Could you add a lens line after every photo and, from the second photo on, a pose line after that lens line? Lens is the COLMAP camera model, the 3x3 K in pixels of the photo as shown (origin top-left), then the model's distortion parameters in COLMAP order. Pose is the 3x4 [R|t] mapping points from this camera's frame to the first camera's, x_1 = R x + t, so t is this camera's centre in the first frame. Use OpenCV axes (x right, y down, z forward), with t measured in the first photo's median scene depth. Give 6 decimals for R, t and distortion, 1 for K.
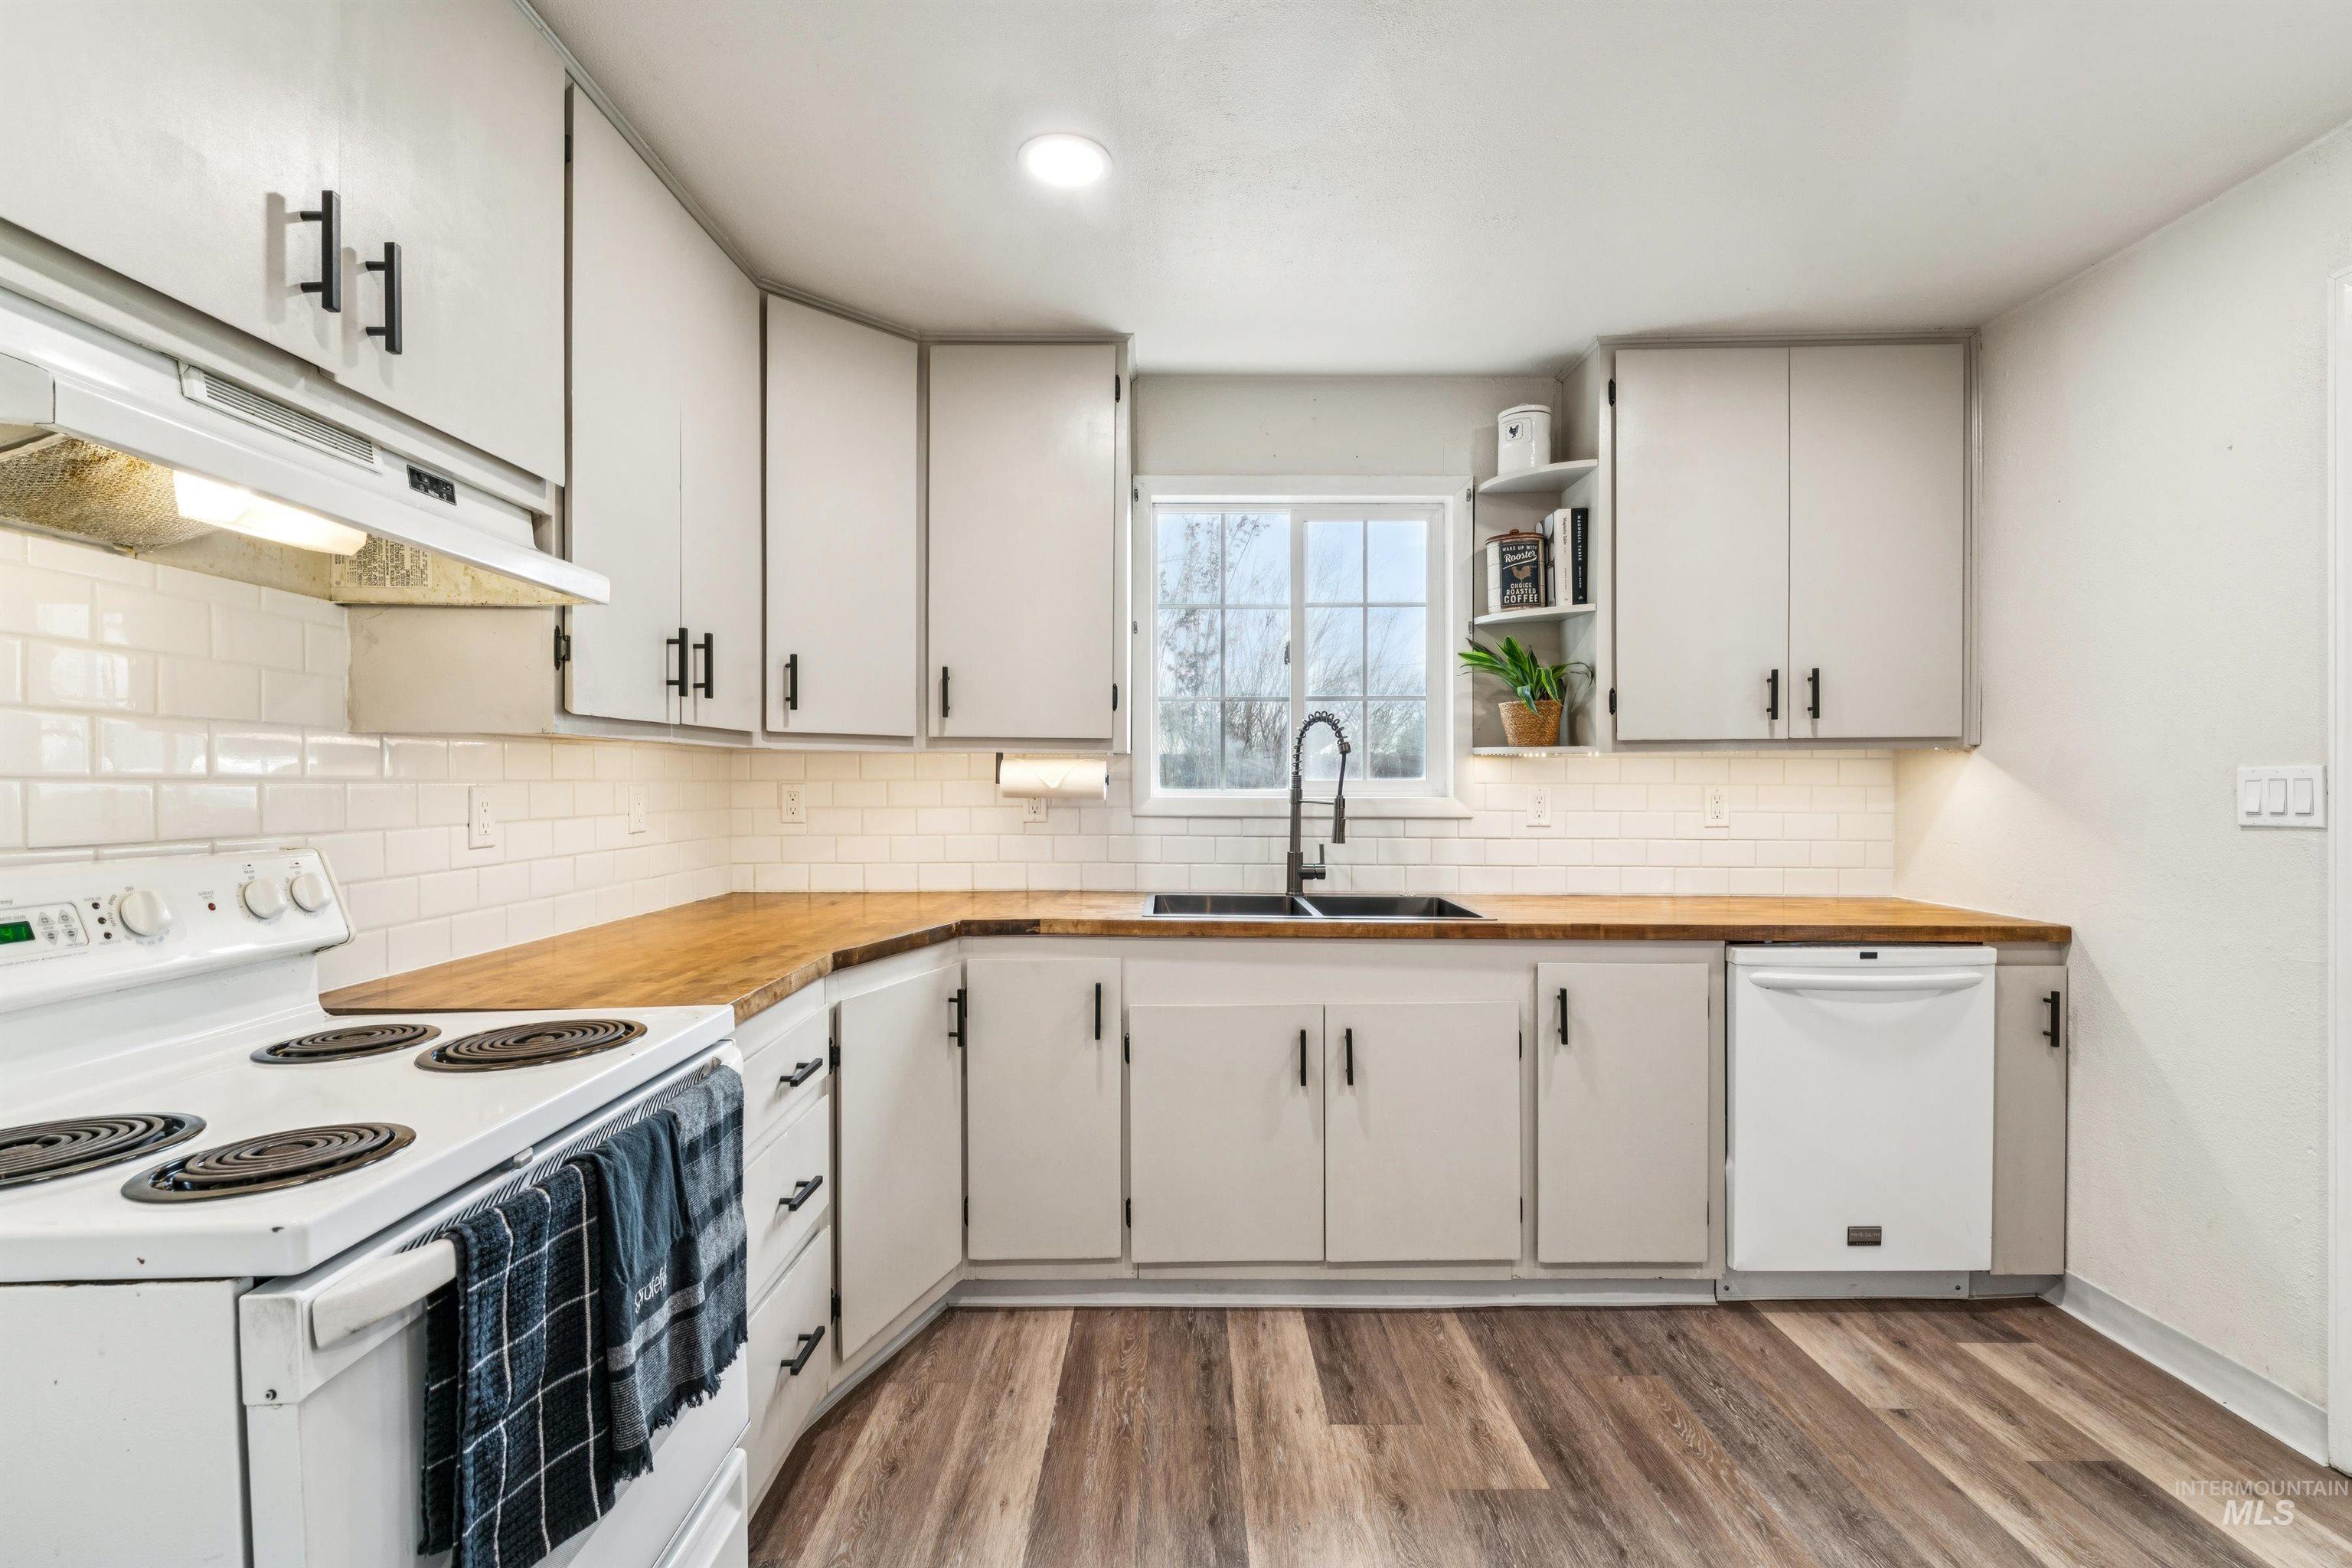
lens RADIAL K [[1085.9, 0, 1179.9], [0, 1085.9, 786.5], [0, 0, 1]] dist [-0.001372, -0.000286]
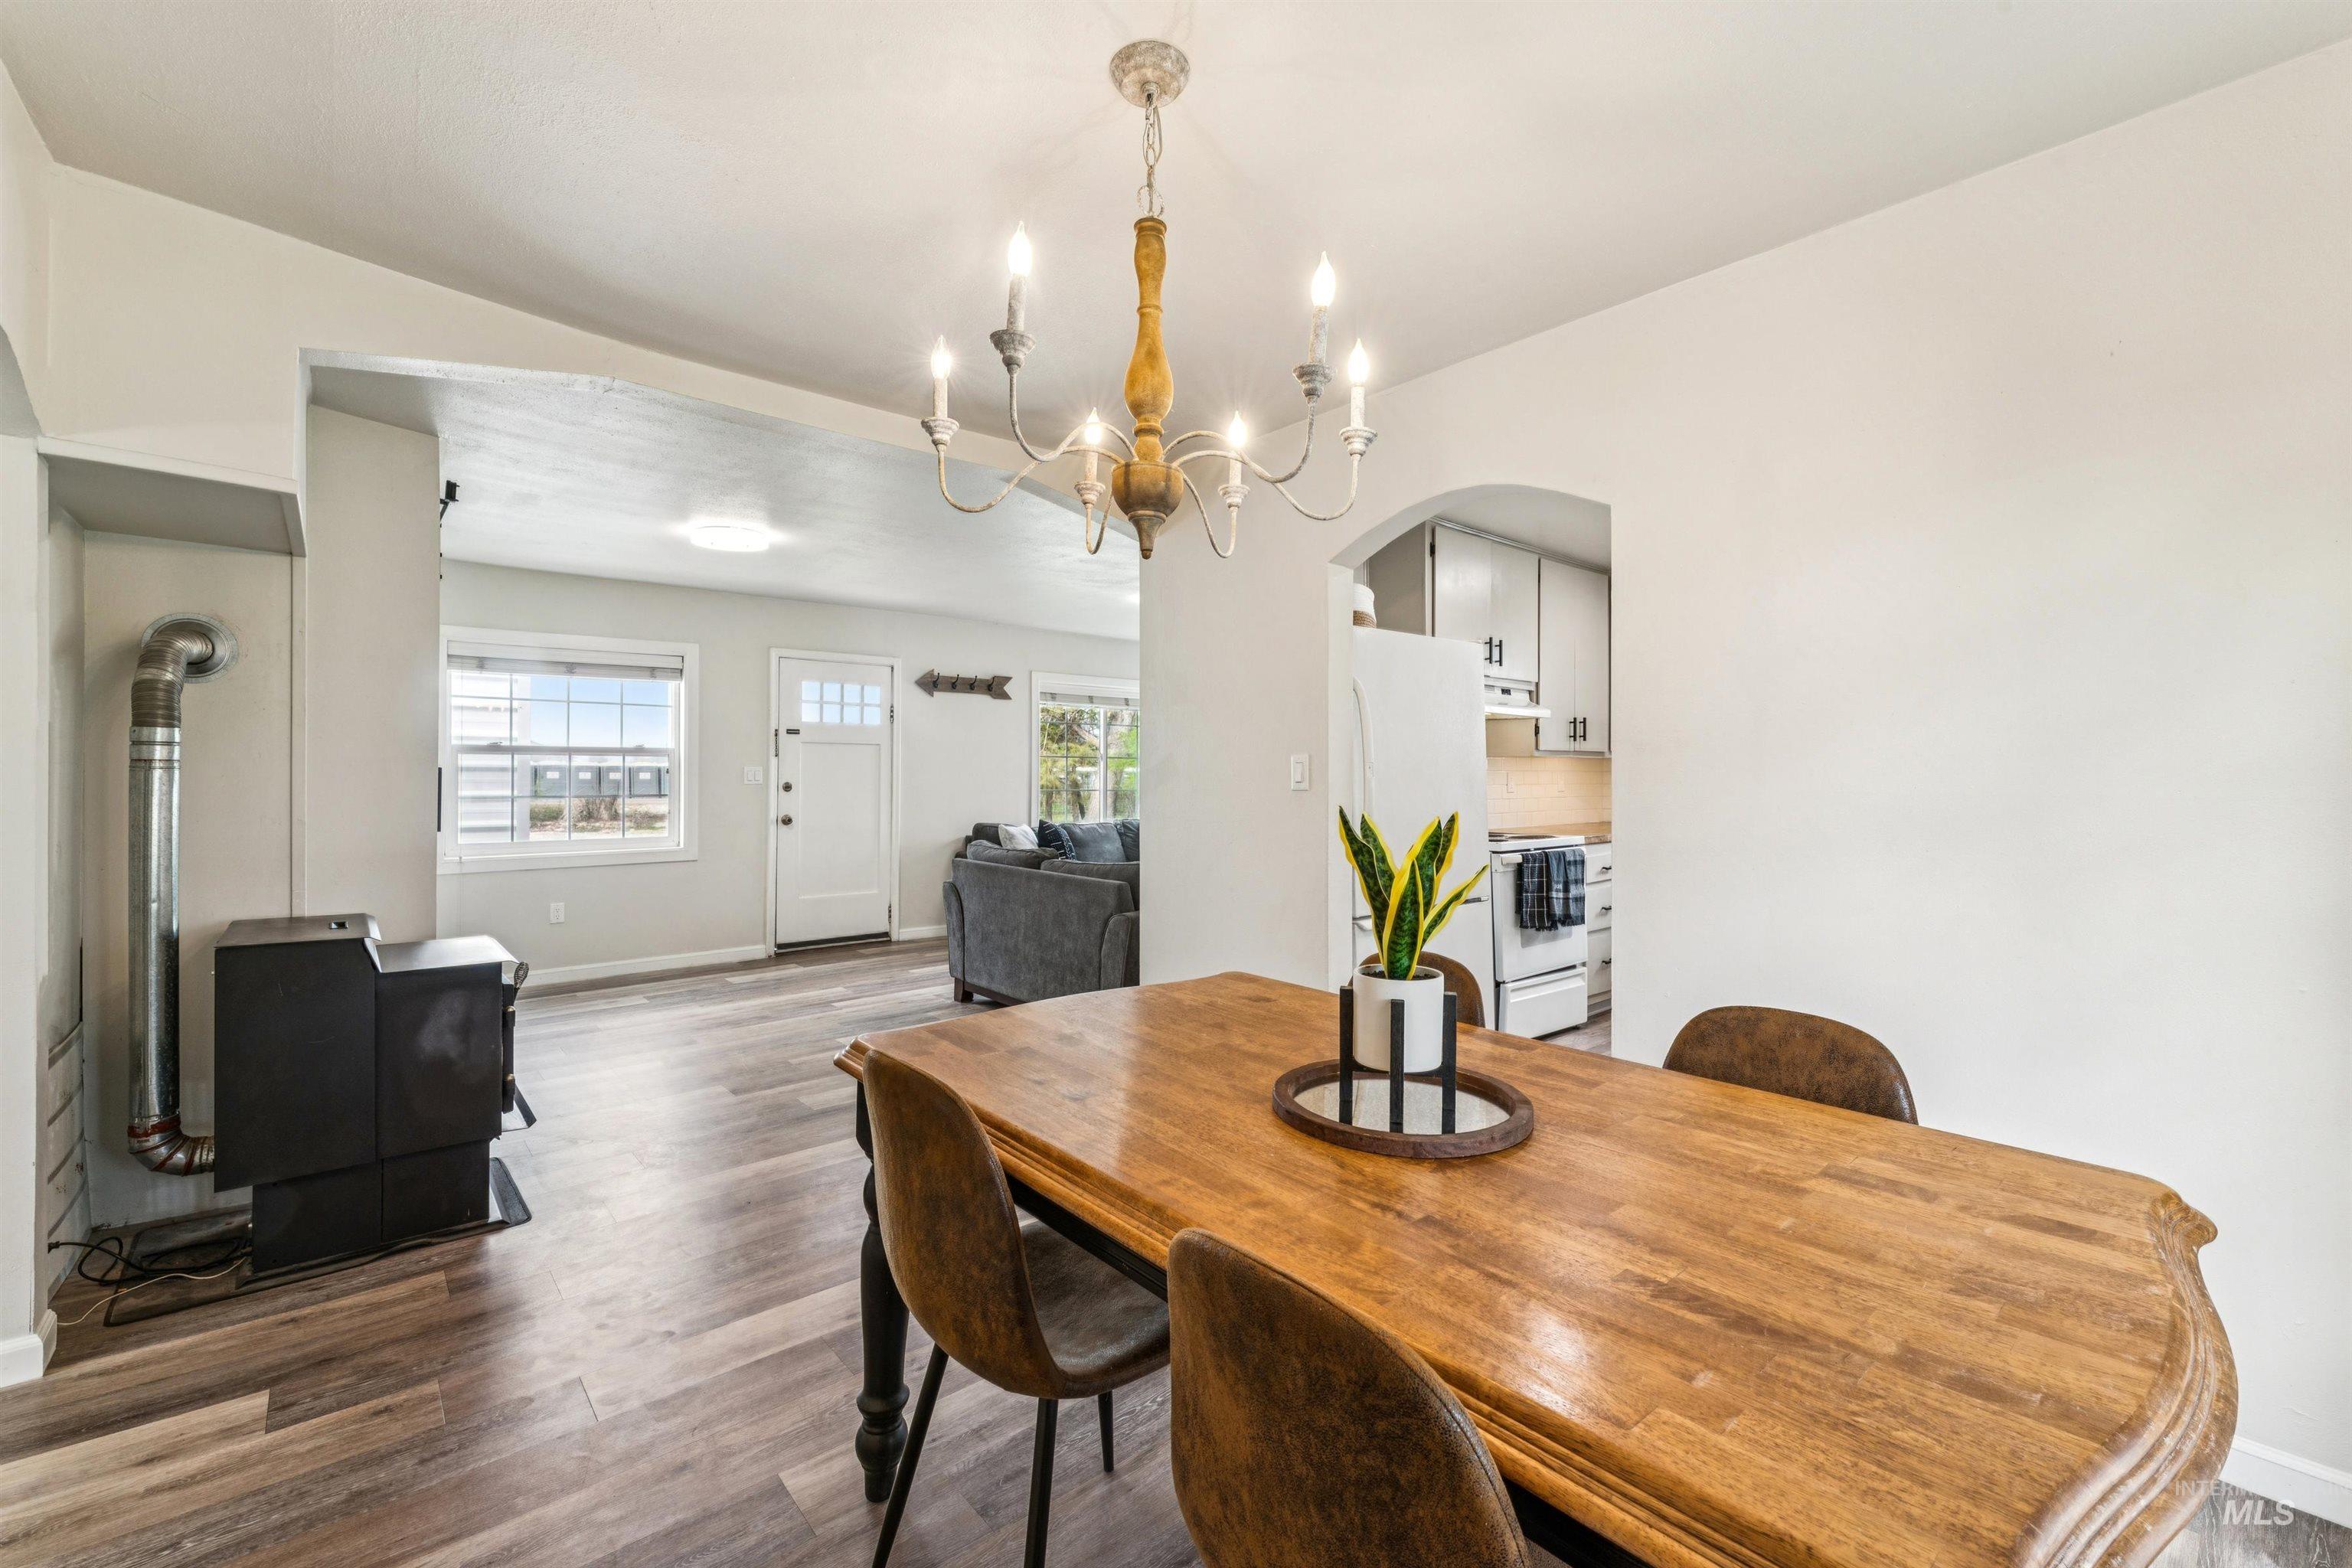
lens RADIAL K [[955.1, 0, 1176.0], [0, 955.1, 784.0], [0, 0, 1]] dist [-0.000008, -0.000002]
pose [[0.654584, 0.007400, -0.755953, 0.623350], [-0.006028, 0.999971, 0.004569, 0.020081], [0.755965, 0.001566, 0.654610, -1.186439]]
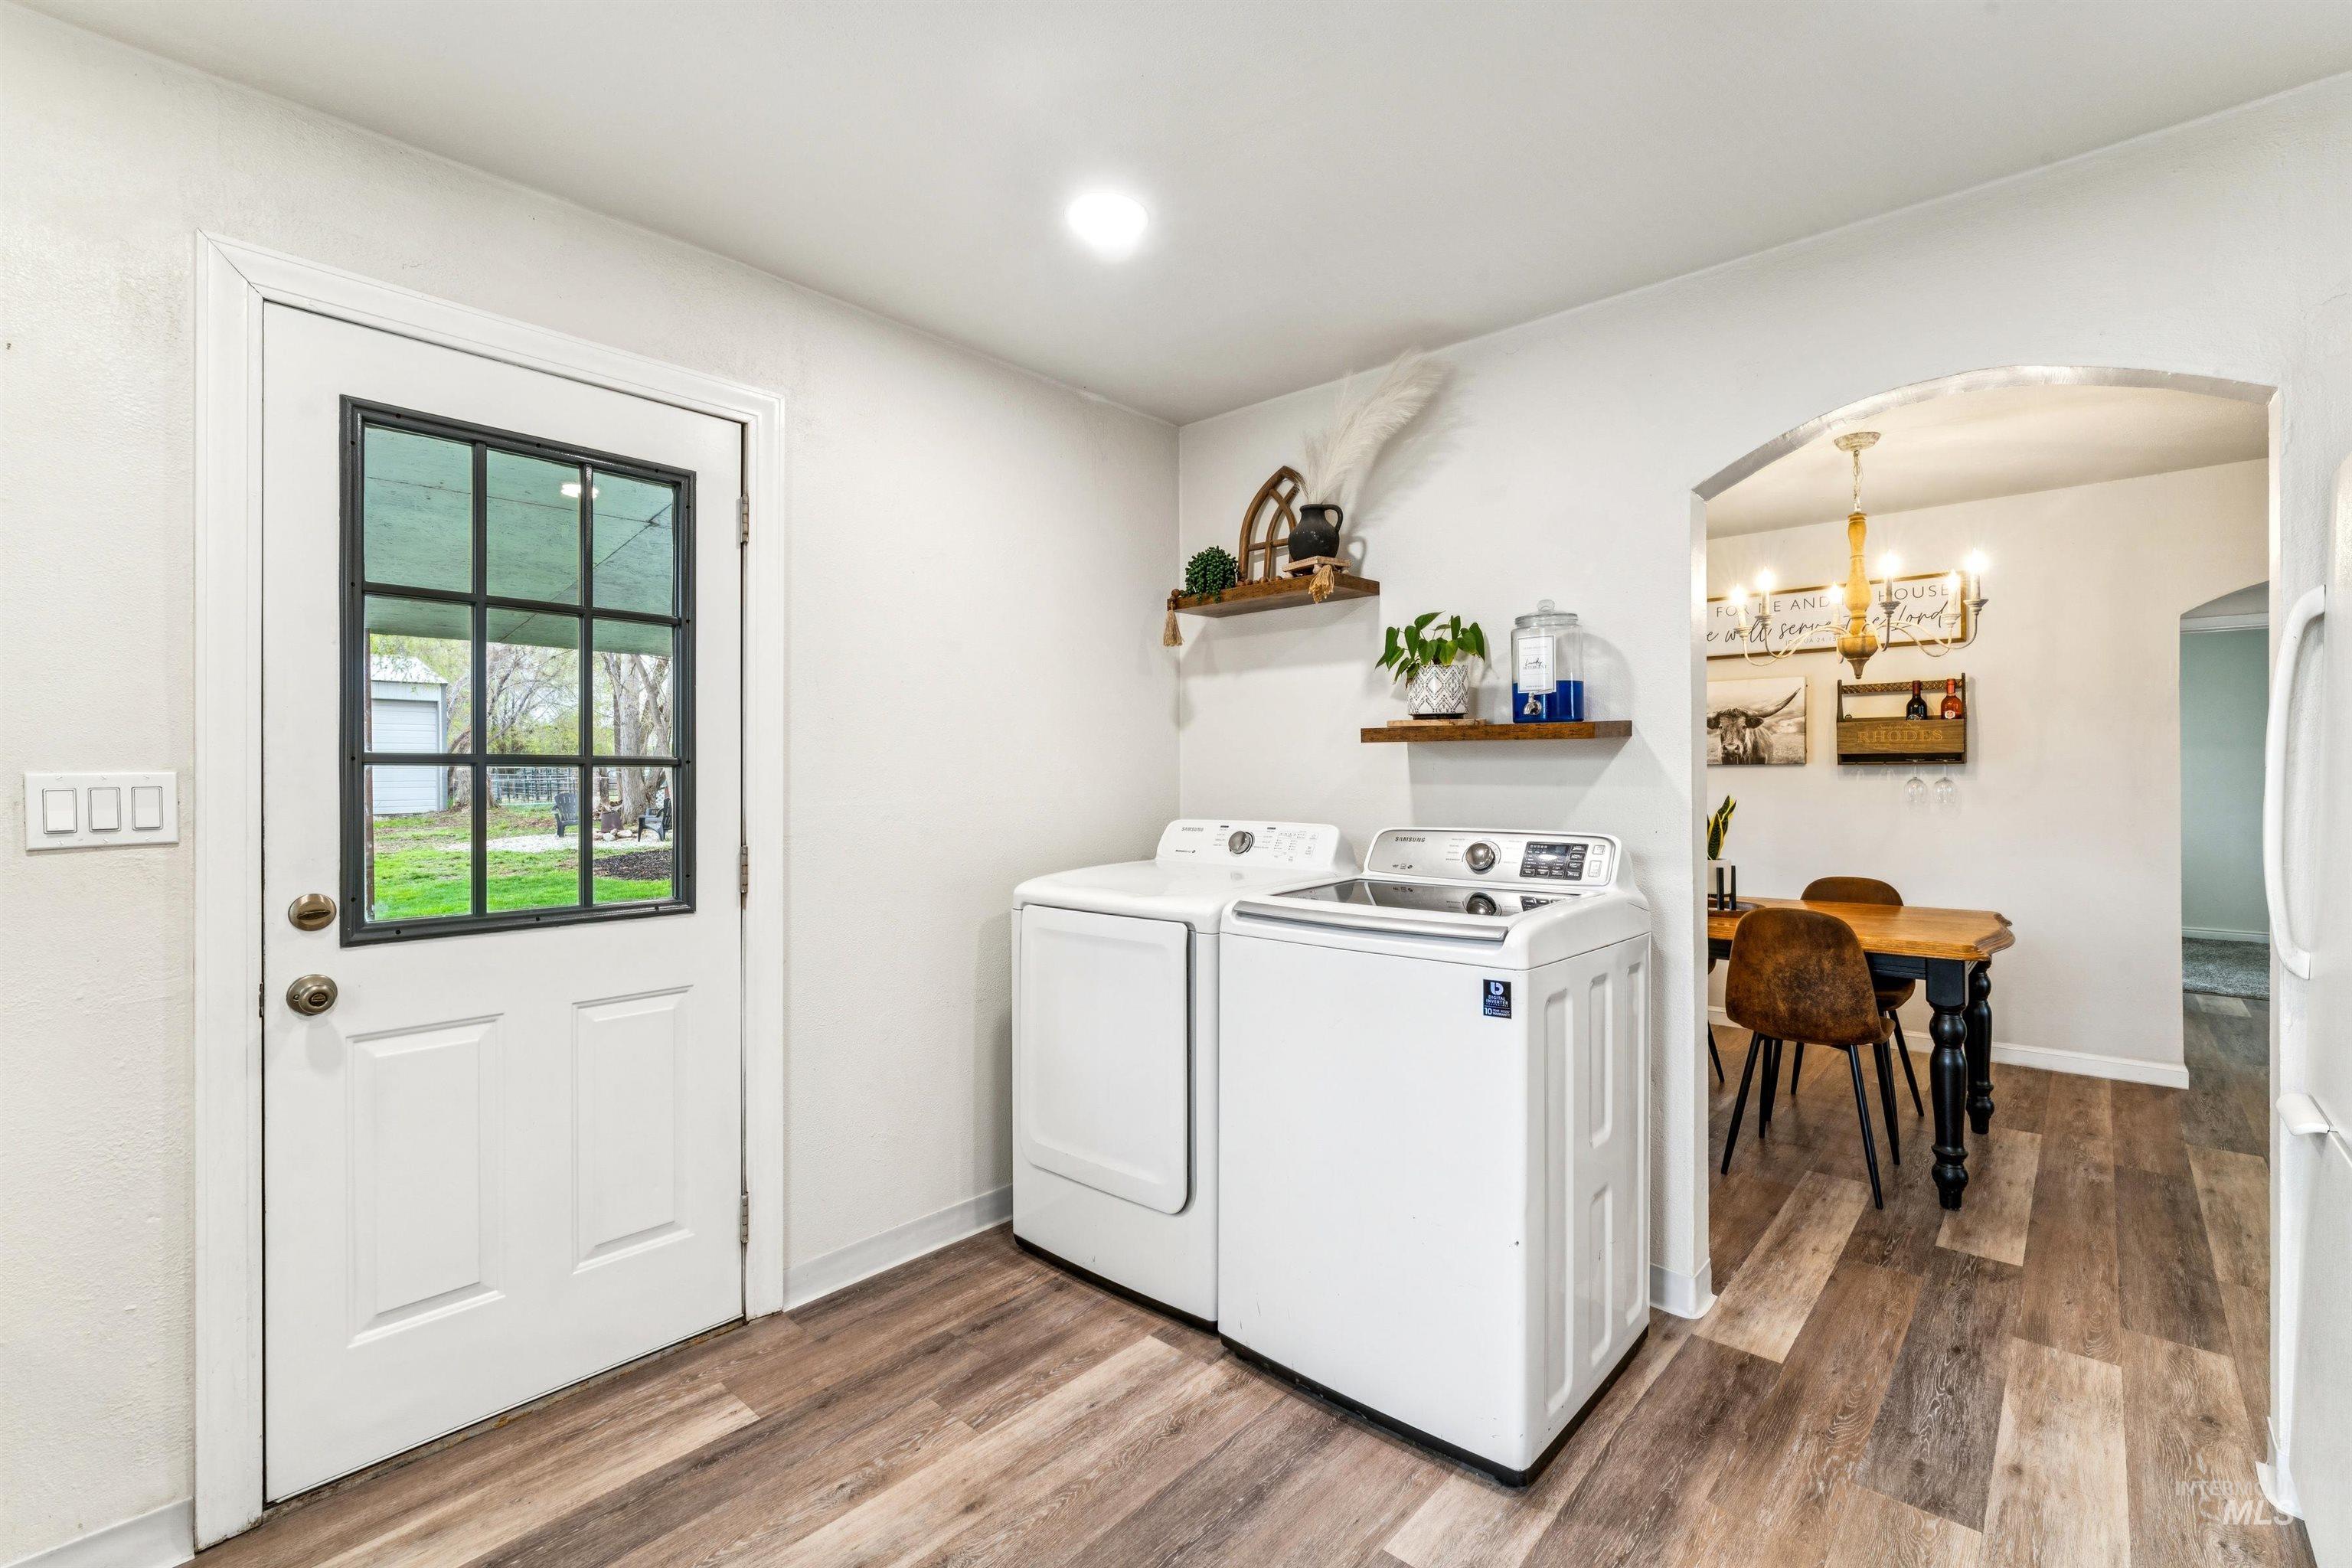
lens RADIAL K [[1014.4, 0, 1184.4], [0, 1014.4, 771.4], [0, 0, 1]] dist [-0.000278, 0.000287]
pose [[-0.740469, 0.006308, 0.672061, -0.087796], [0.008010, 0.999968, -0.000561, -0.010087], [-0.672042, 0.004968, -0.740496, 0.828096]]
